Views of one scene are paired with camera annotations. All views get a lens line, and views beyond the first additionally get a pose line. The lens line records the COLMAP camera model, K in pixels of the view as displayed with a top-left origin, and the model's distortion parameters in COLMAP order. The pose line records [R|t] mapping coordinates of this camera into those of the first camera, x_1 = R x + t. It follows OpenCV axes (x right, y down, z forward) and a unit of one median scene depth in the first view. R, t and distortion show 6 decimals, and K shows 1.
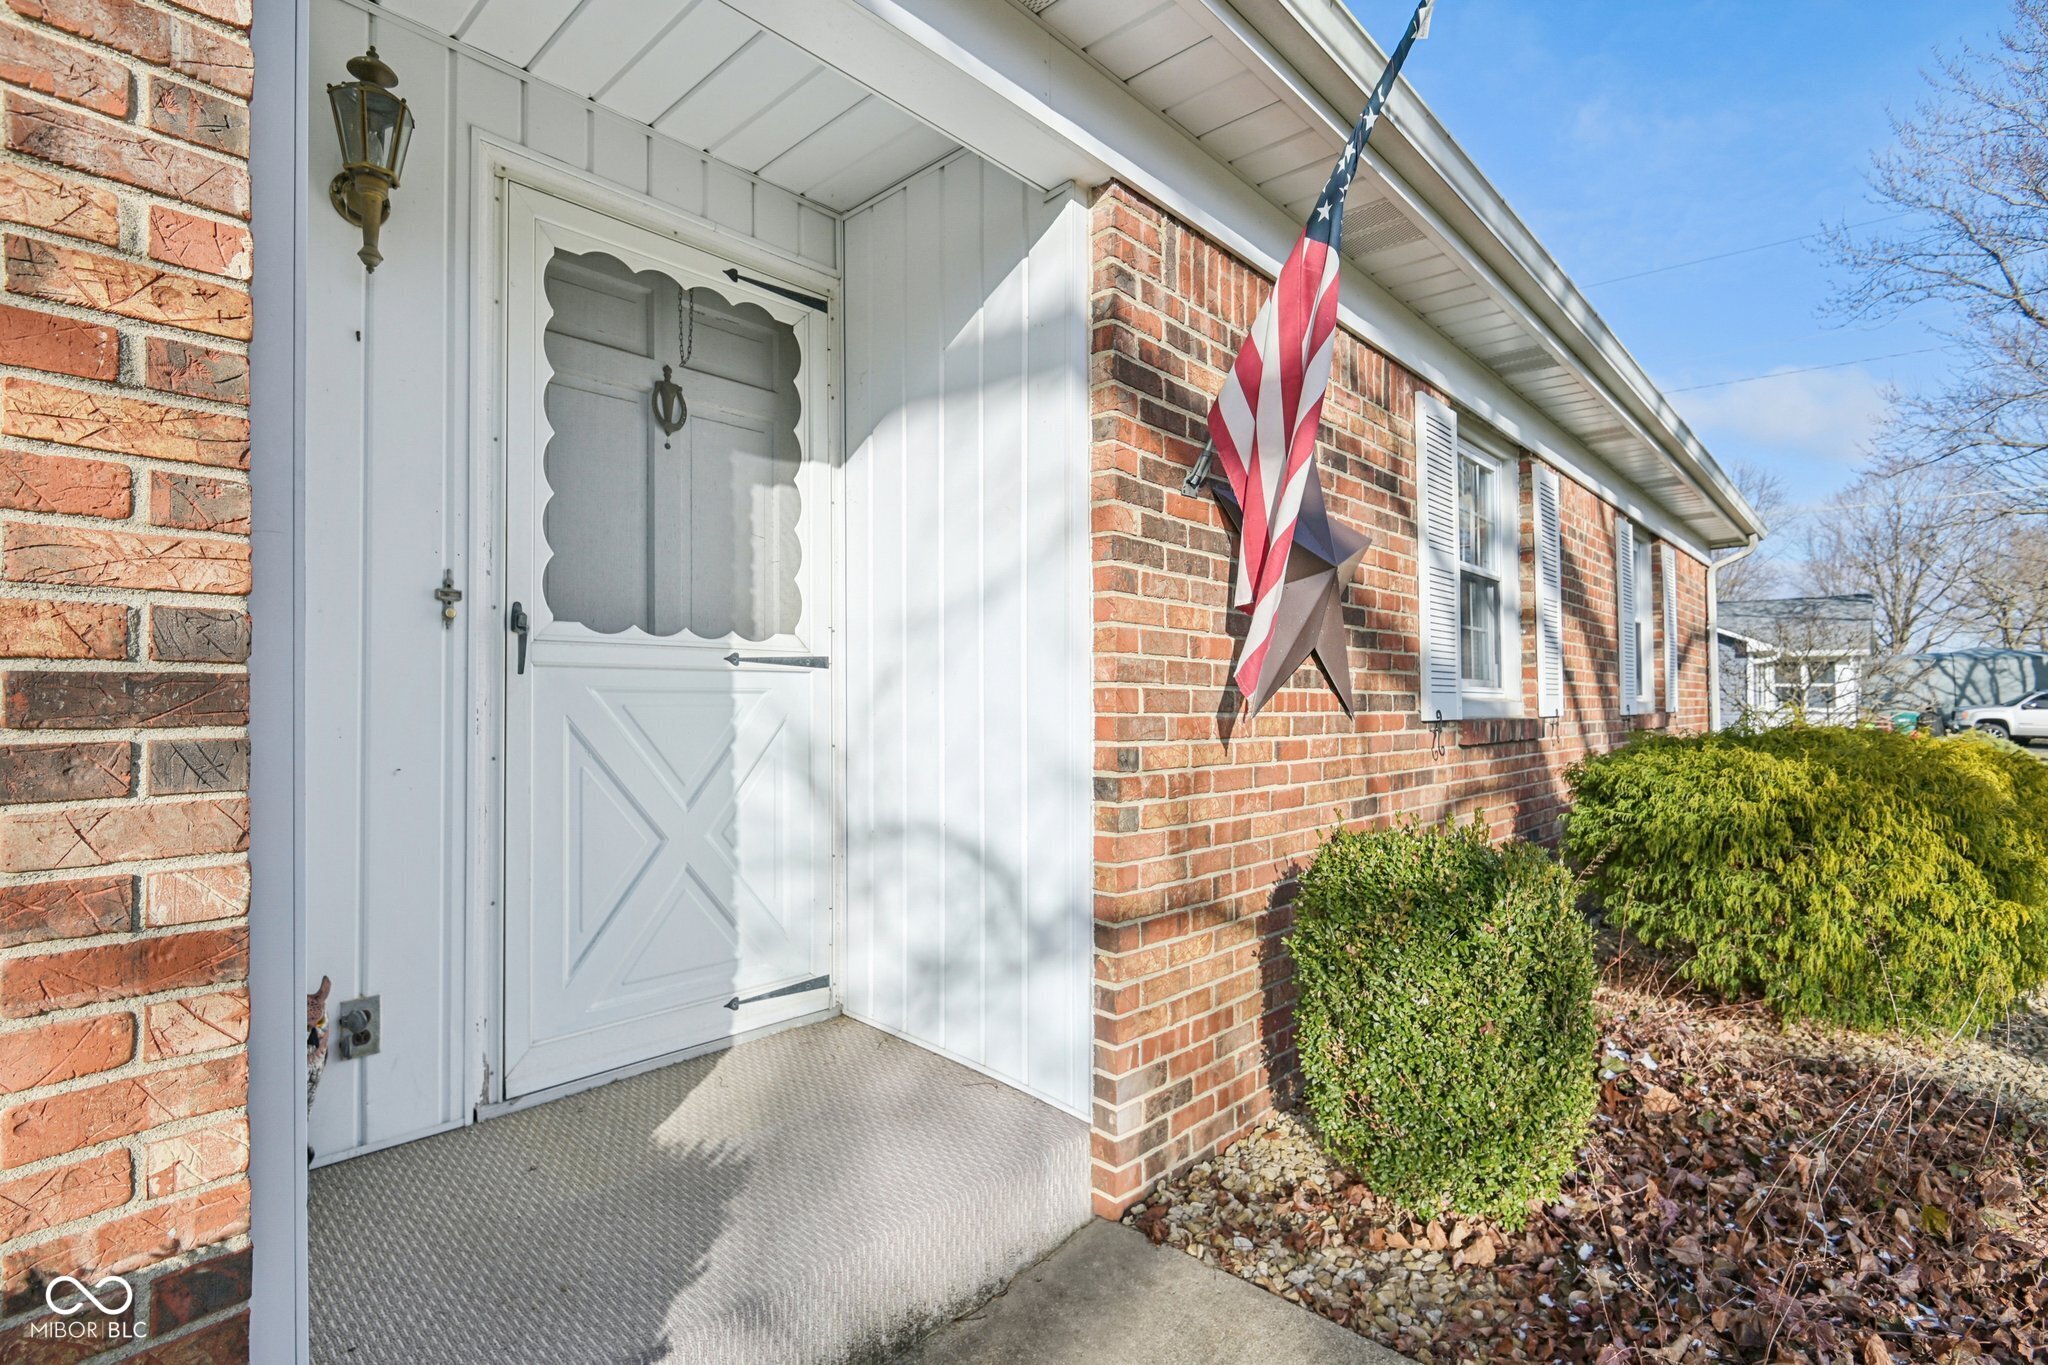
lens RADIAL K [[931.1, 0, 1018.4], [0, 931.1, 692.8], [0, 0, 1]] dist [-0.001914, -0.001443]
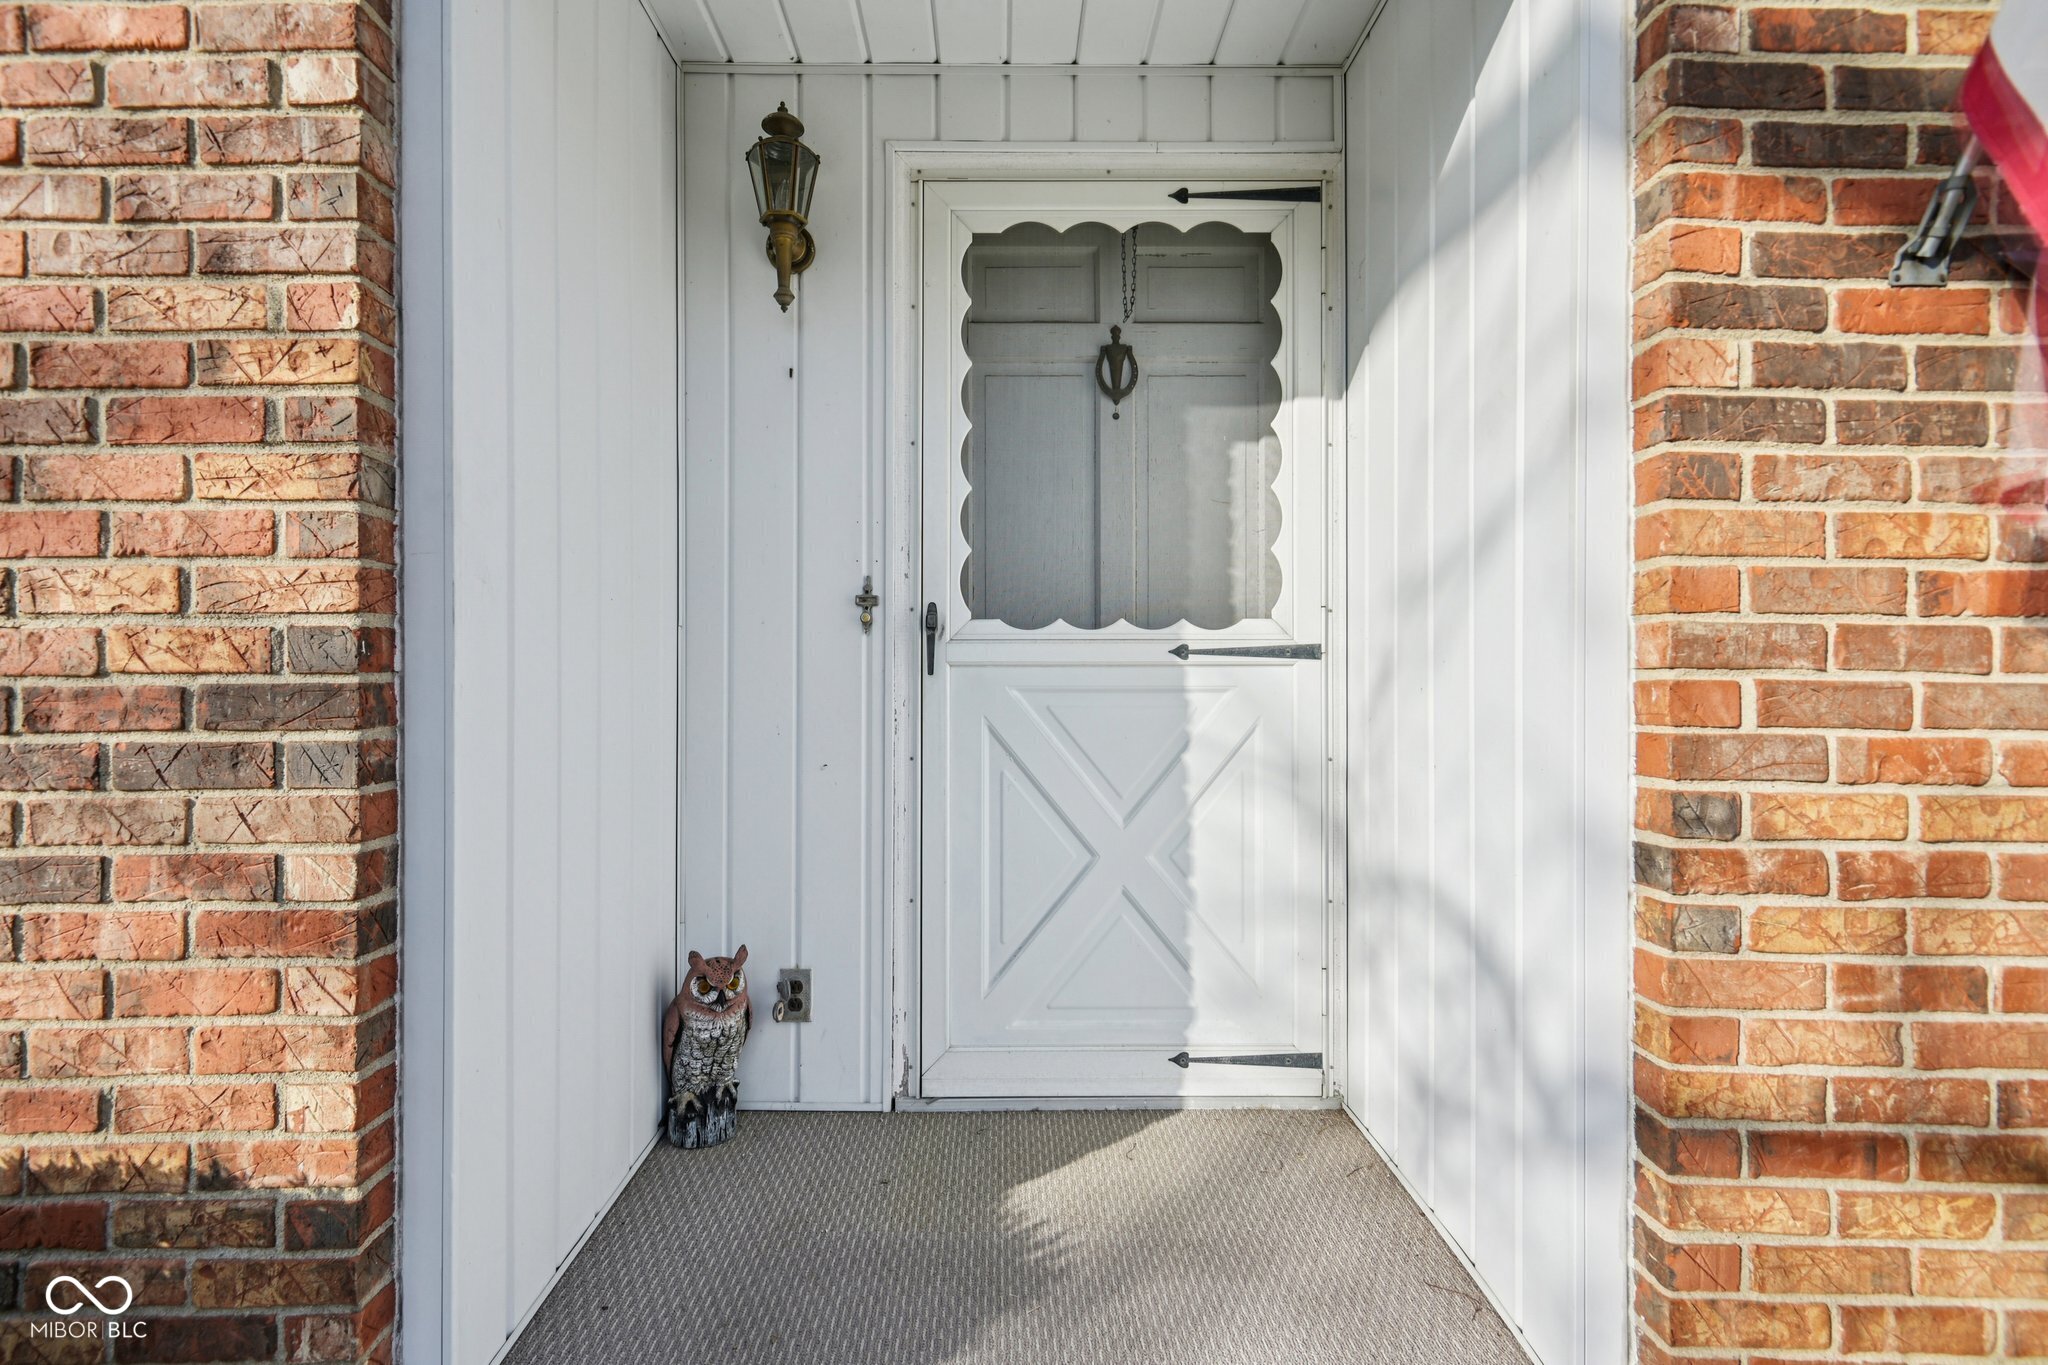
lens RADIAL K [[931.1, 0, 1018.4], [0, 931.1, 692.8], [0, 0, 1]] dist [-0.001914, -0.001443]
pose [[0.691708, -0.003523, -0.722169, 0.227141], [0.007857, 0.999966, 0.002647, -0.002659], [0.722135, -0.007505, 0.691712, 0.351655]]
